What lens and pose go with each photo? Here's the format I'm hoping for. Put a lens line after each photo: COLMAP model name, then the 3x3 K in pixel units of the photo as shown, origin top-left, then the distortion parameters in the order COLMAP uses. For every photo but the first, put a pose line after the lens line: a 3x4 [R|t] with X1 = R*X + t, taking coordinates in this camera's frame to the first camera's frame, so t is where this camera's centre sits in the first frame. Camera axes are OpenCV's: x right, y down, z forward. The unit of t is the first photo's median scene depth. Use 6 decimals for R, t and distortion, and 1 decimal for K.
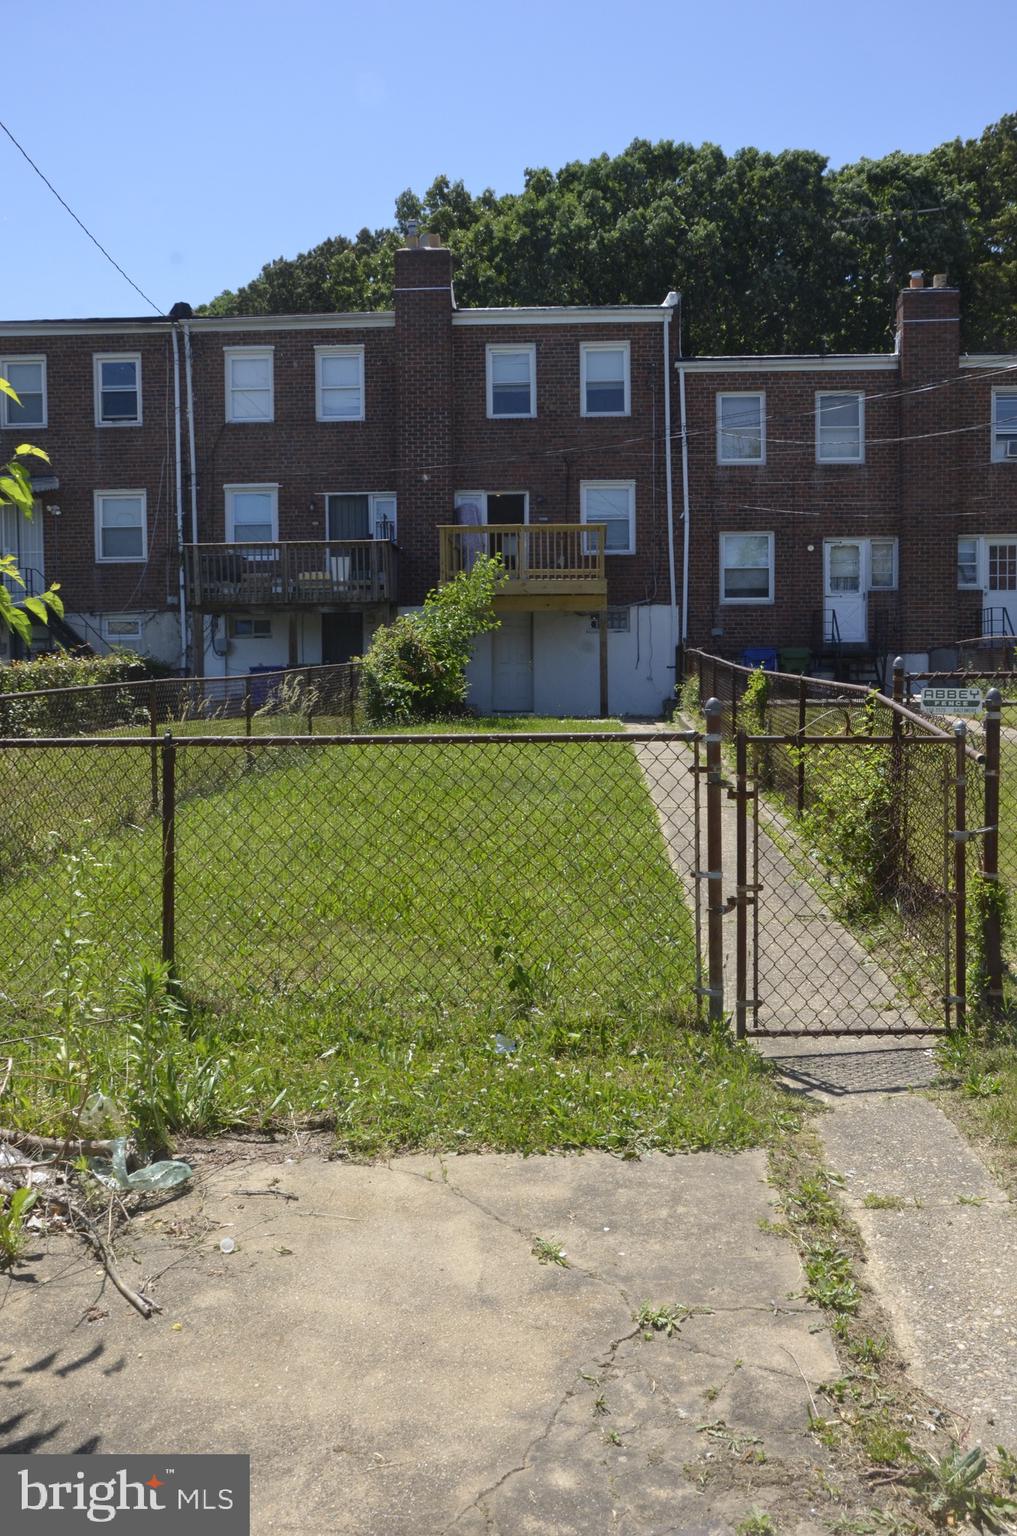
lens RADIAL K [[1562.9, 0, 508.5], [0, 1562.9, 768.0], [0, 0, 1]] dist [-0.006406, -0.004373]
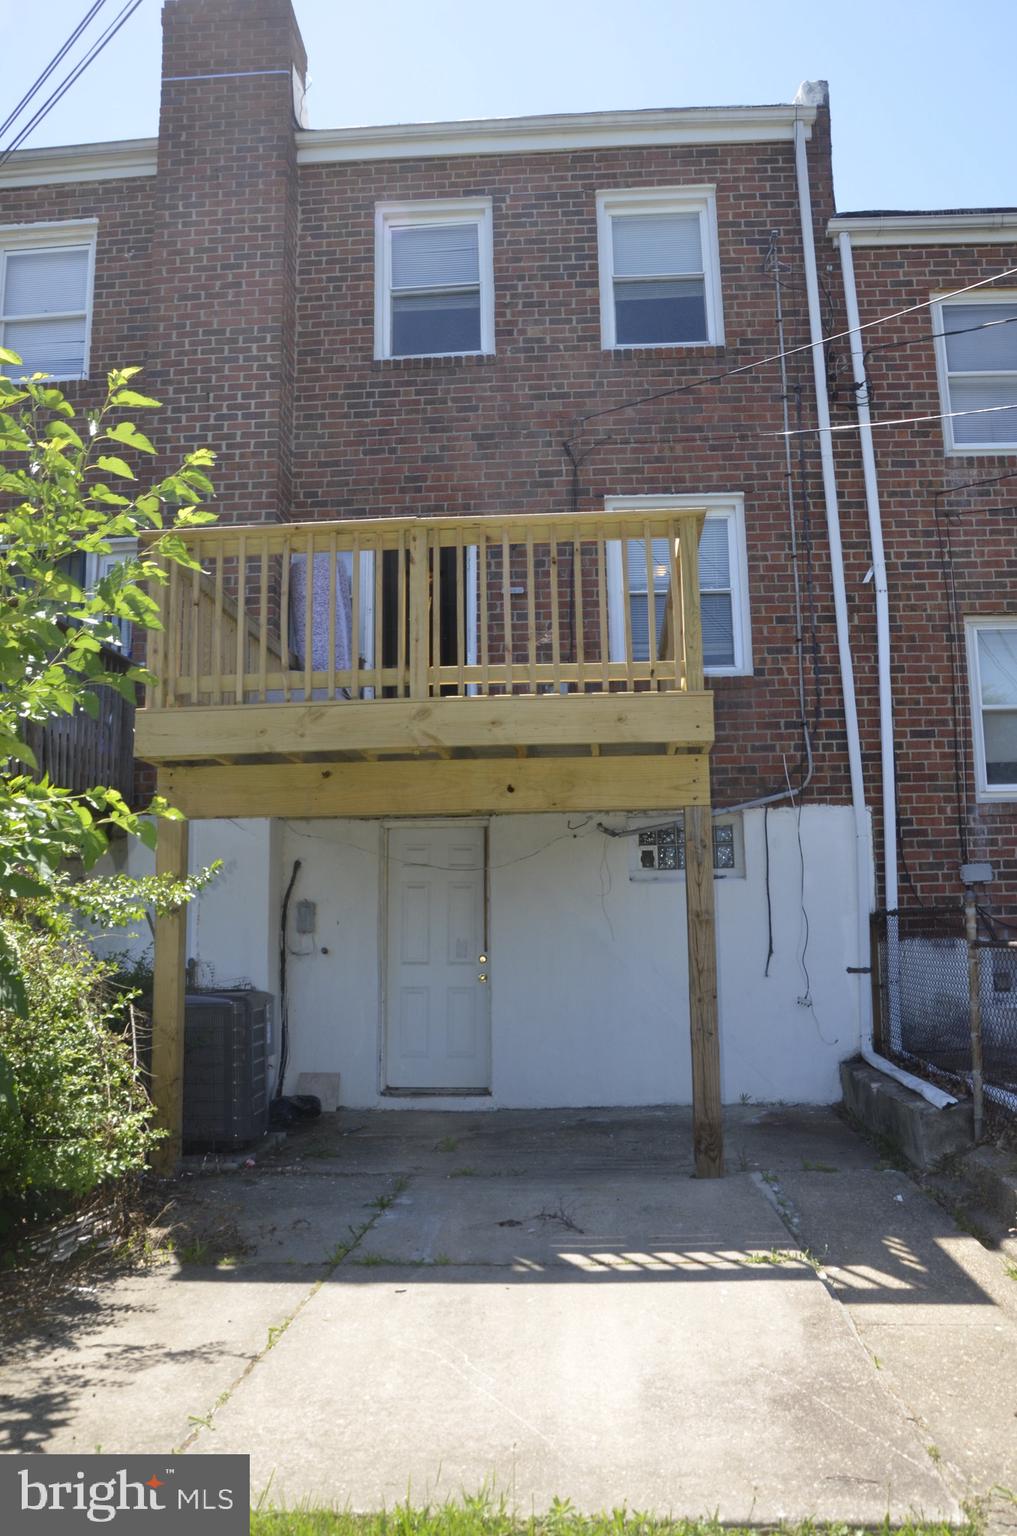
lens RADIAL K [[1256.1, 0, 508.5], [0, 1256.1, 768.0], [0, 0, 1]] dist [-0.126475, 0.143167]
pose [[0.999649, -0.012735, -0.023248, 0.027901], [0.008353, 0.983689, -0.179681, -0.059879], [0.025157, 0.179424, 0.983450, 0.703752]]
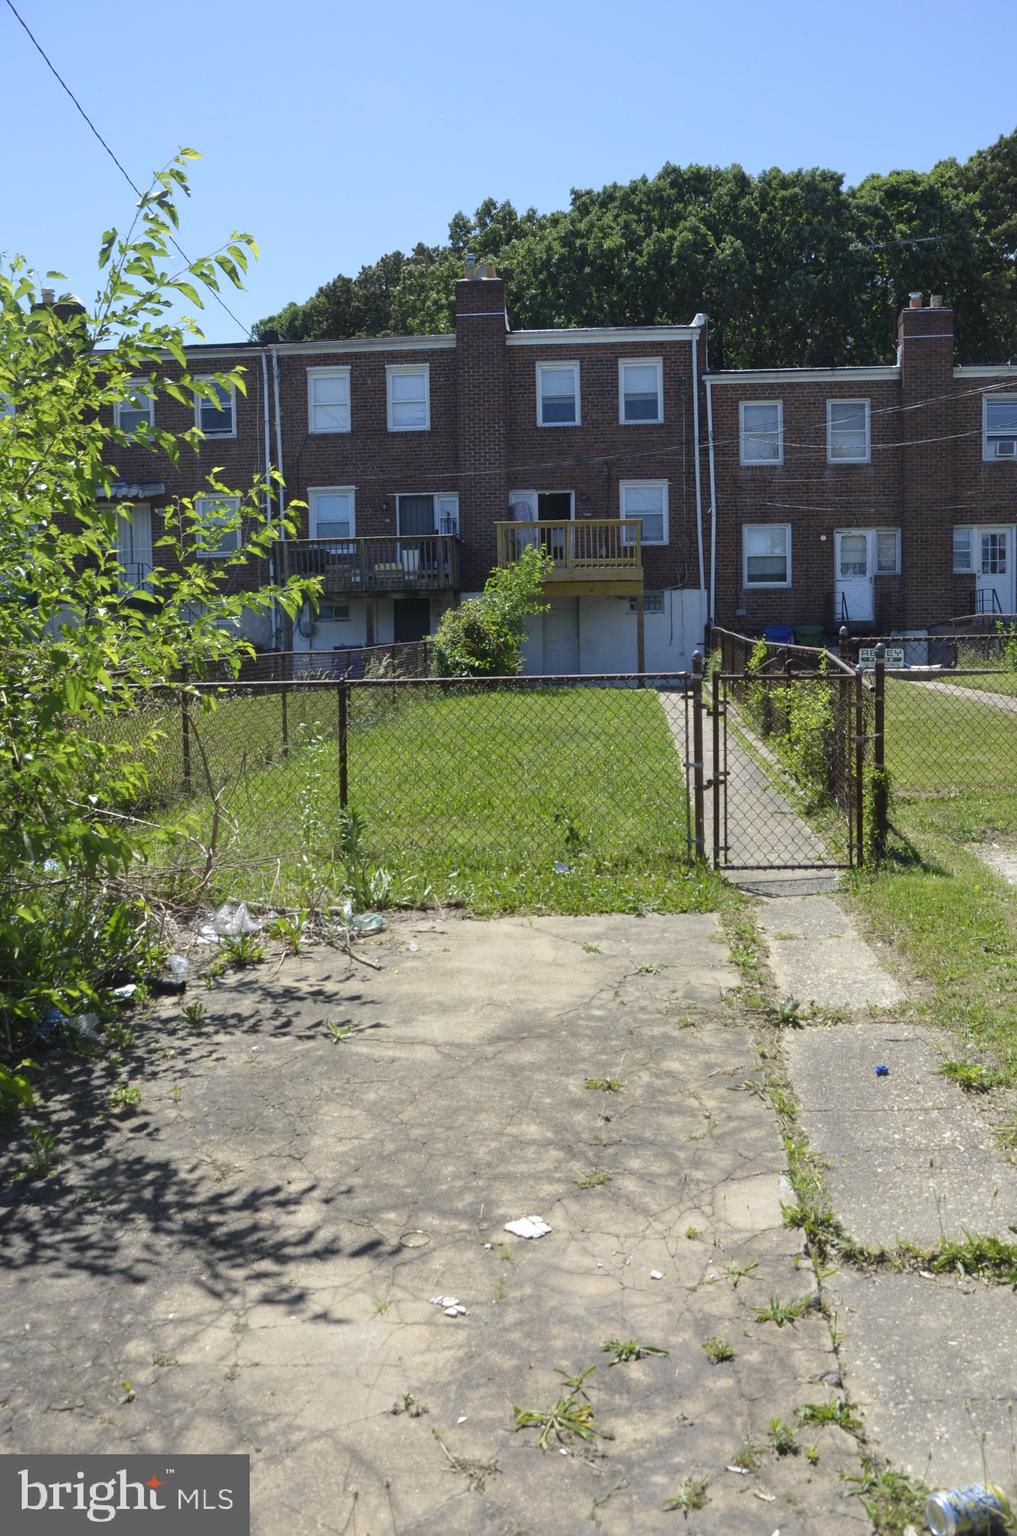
lens RADIAL K [[1509.5, 0, 508.5], [0, 1509.5, 768.0], [0, 0, 1]] dist [-0.051449, 0.002630]
pose [[0.999494, -0.006107, -0.031218, -0.001929], [0.006527, 0.999889, 0.013396, 0.010158], [0.031133, -0.013593, 0.999423, -0.101134]]
